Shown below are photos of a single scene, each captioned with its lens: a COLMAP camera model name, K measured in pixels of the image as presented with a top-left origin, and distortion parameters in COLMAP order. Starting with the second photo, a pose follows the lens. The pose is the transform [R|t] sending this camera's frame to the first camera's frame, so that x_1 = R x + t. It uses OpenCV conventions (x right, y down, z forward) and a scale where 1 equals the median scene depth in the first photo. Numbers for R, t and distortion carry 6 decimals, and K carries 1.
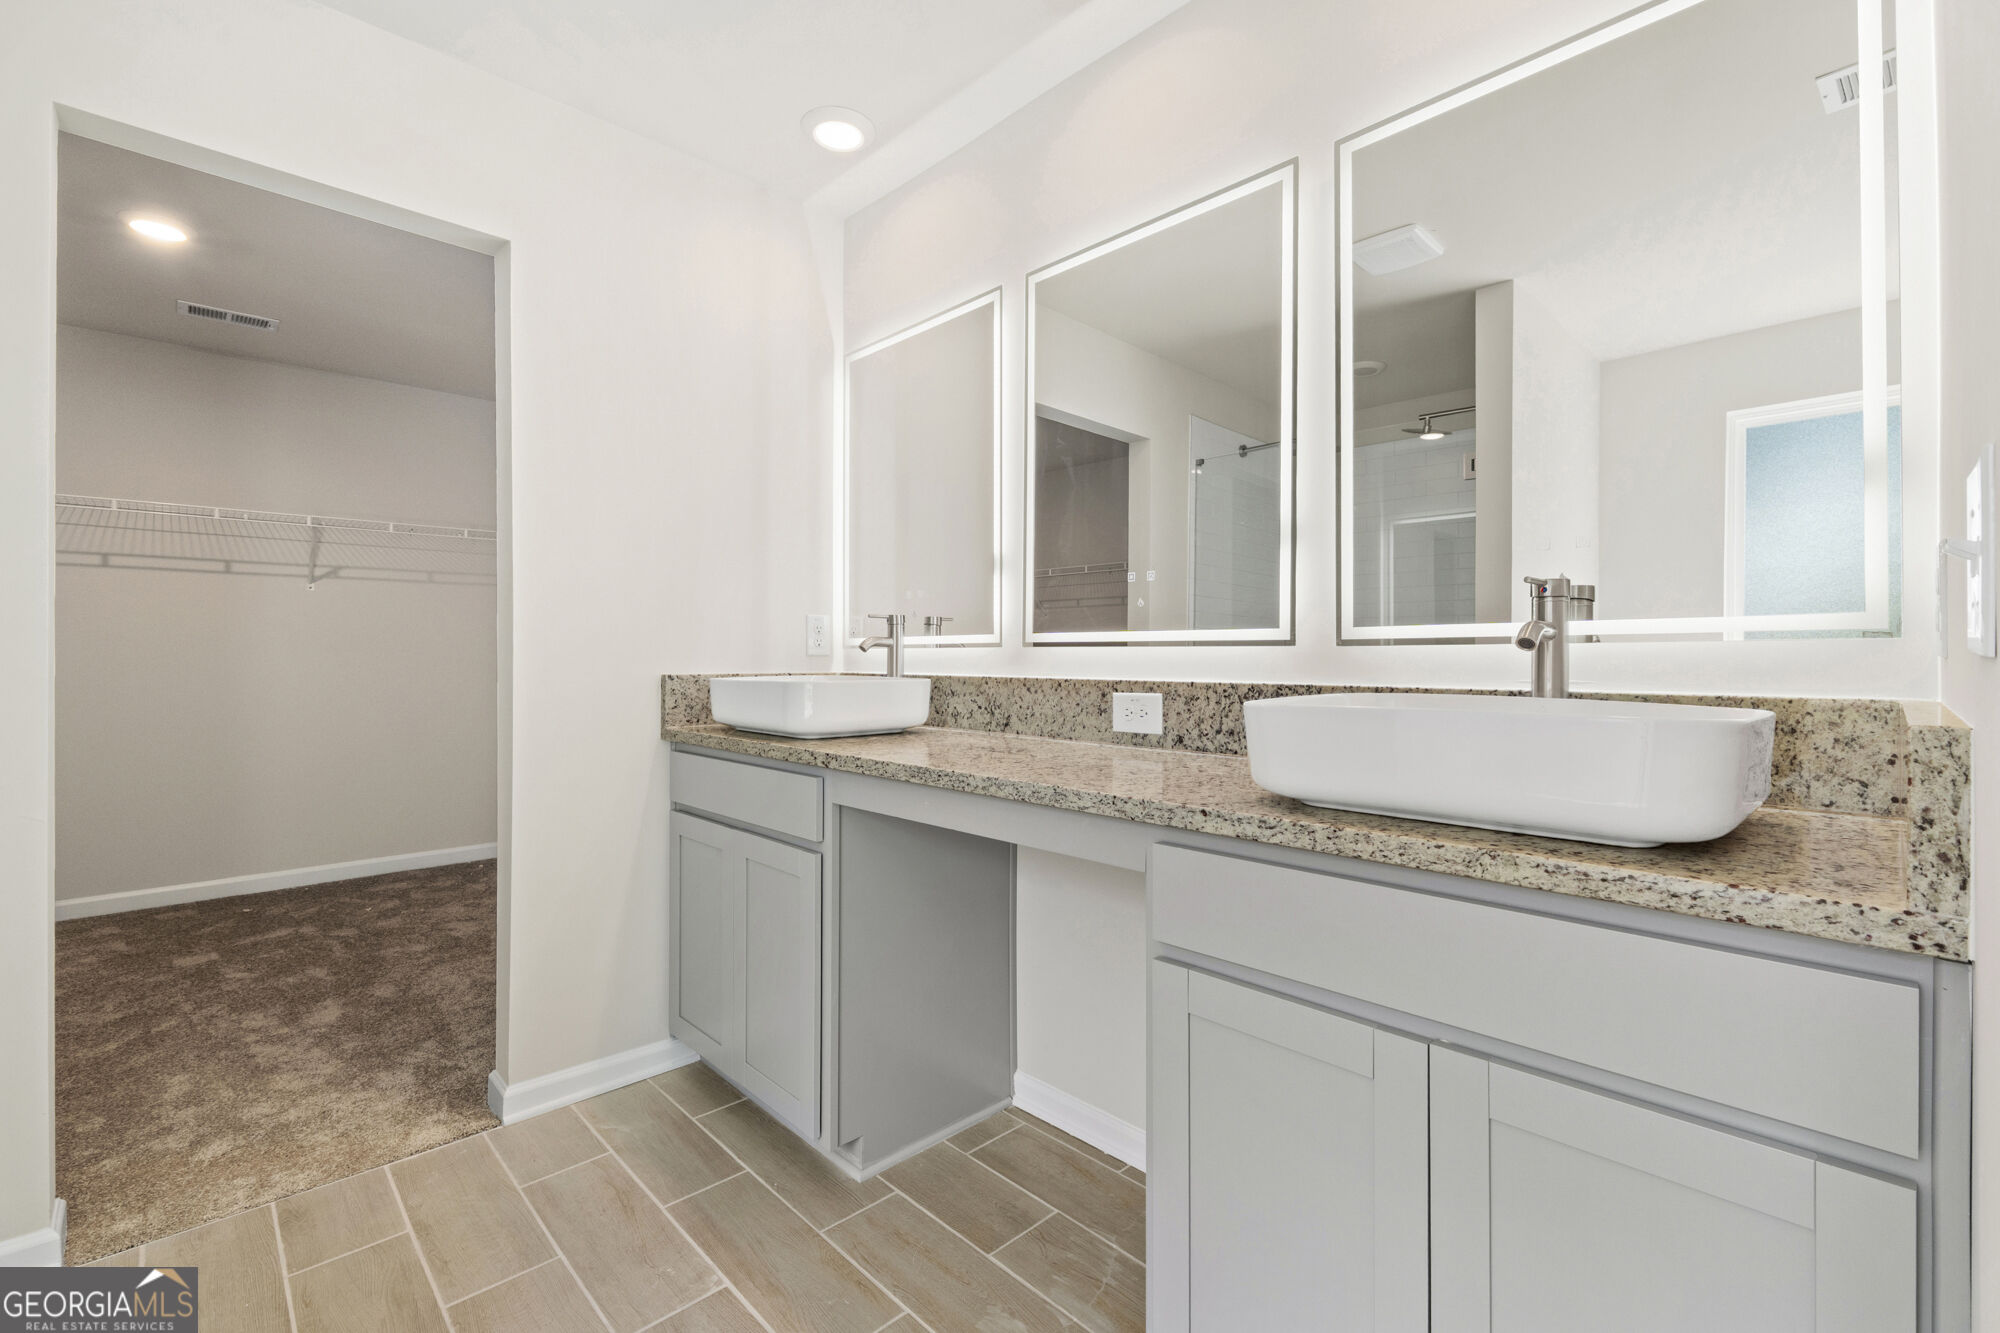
lens RADIAL K [[854.1, 0, 980.1], [0, 854.1, 656.1], [0, 0, 1]] dist [0.011275, -0.001621]
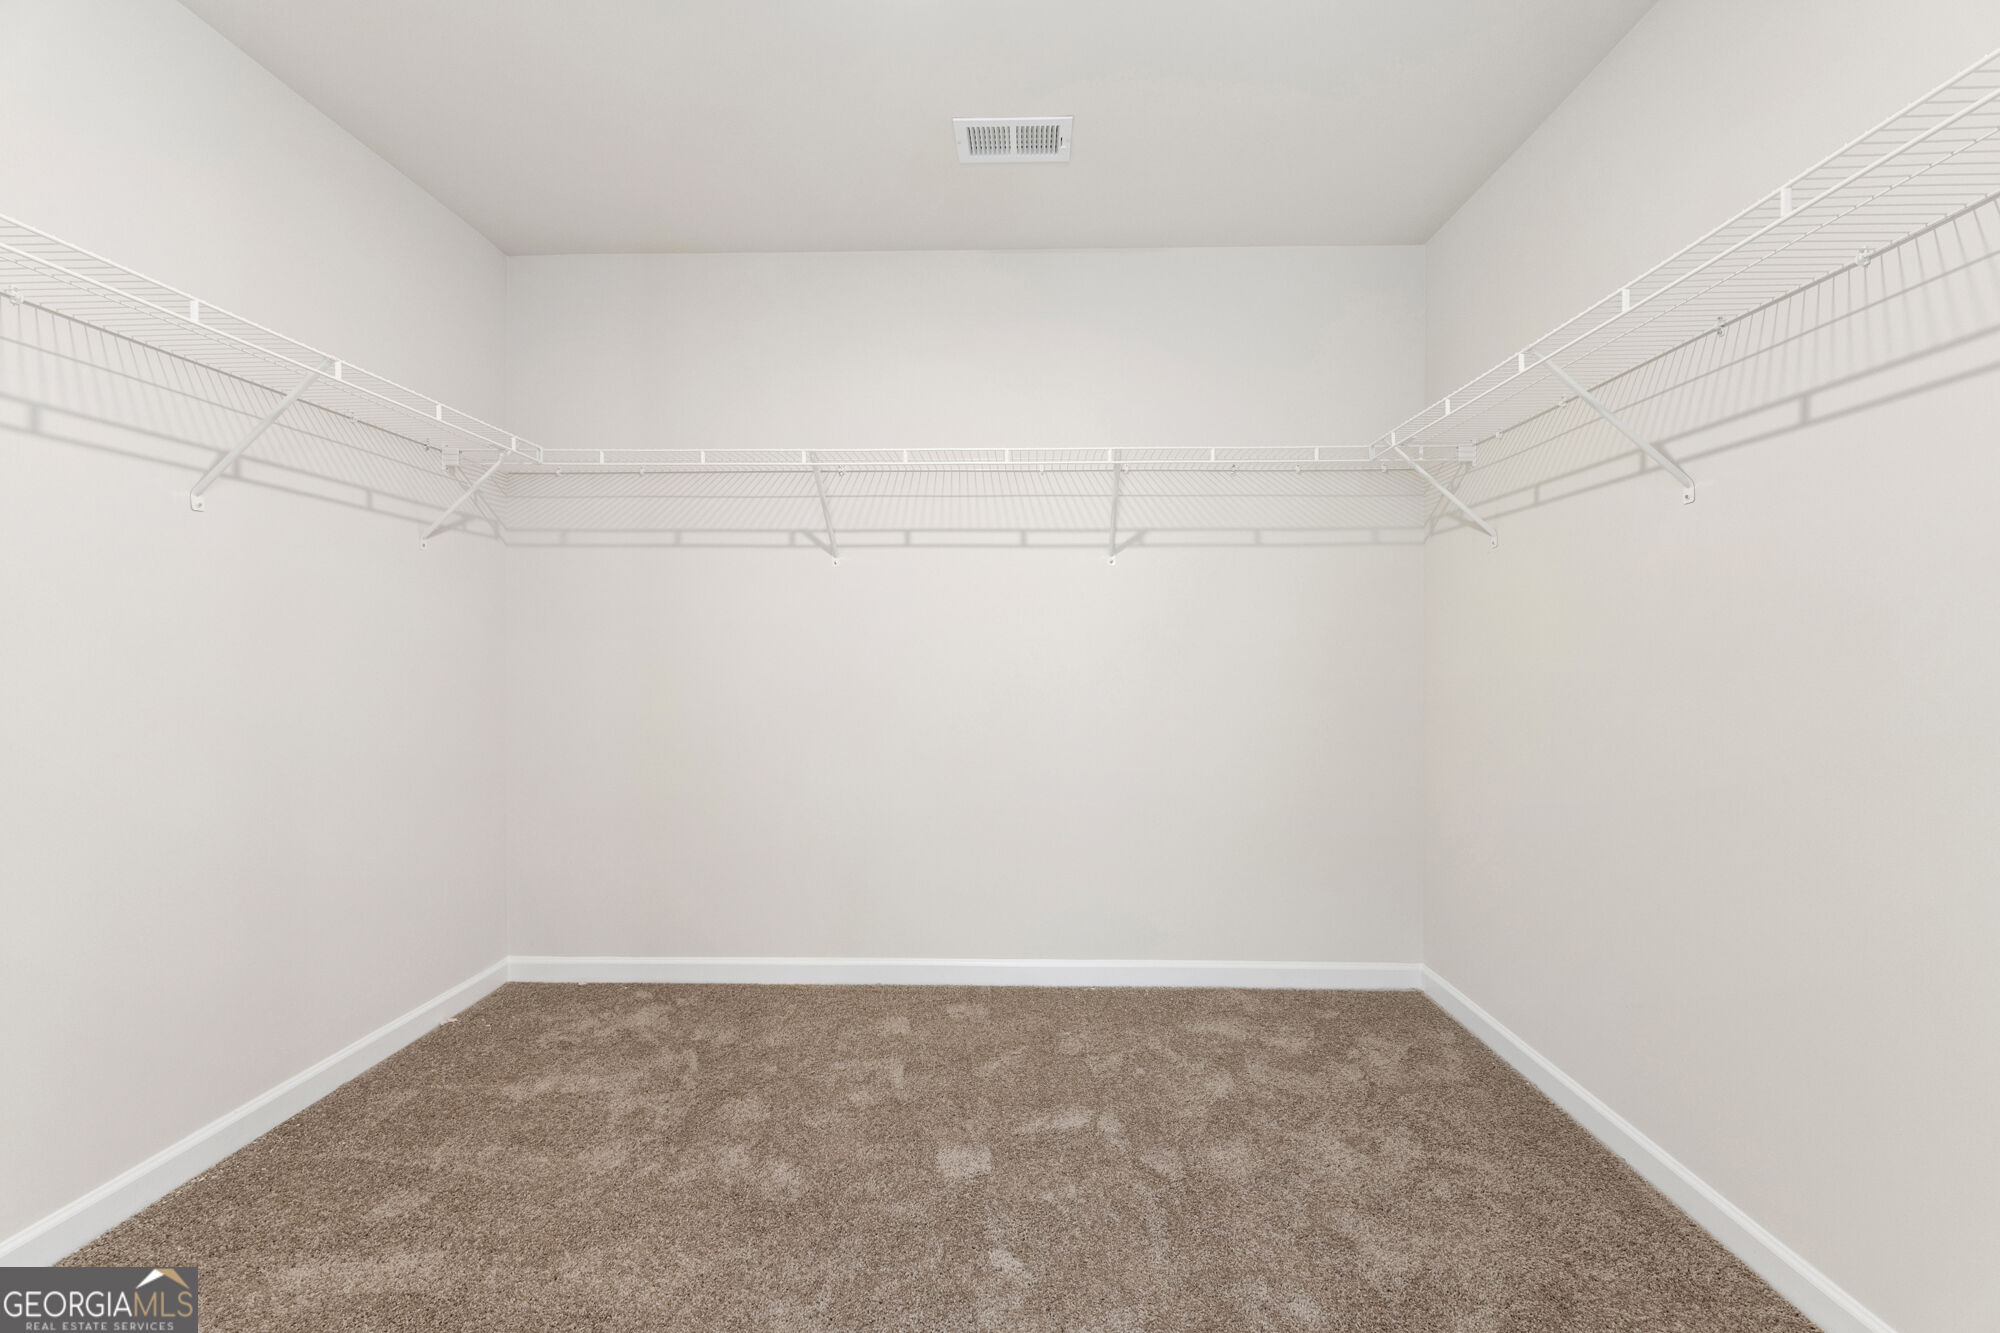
lens RADIAL K [[854.1, 0, 998.7], [0, 854.1, 662.8], [0, 0, 1]] dist [0.011275, -0.001621]
pose [[0.702196, 0.000681, -0.711984, -0.394437], [0.001298, 0.999997, 0.002236, 0.001427], [0.711983, -0.002494, 0.702192, 0.505699]]
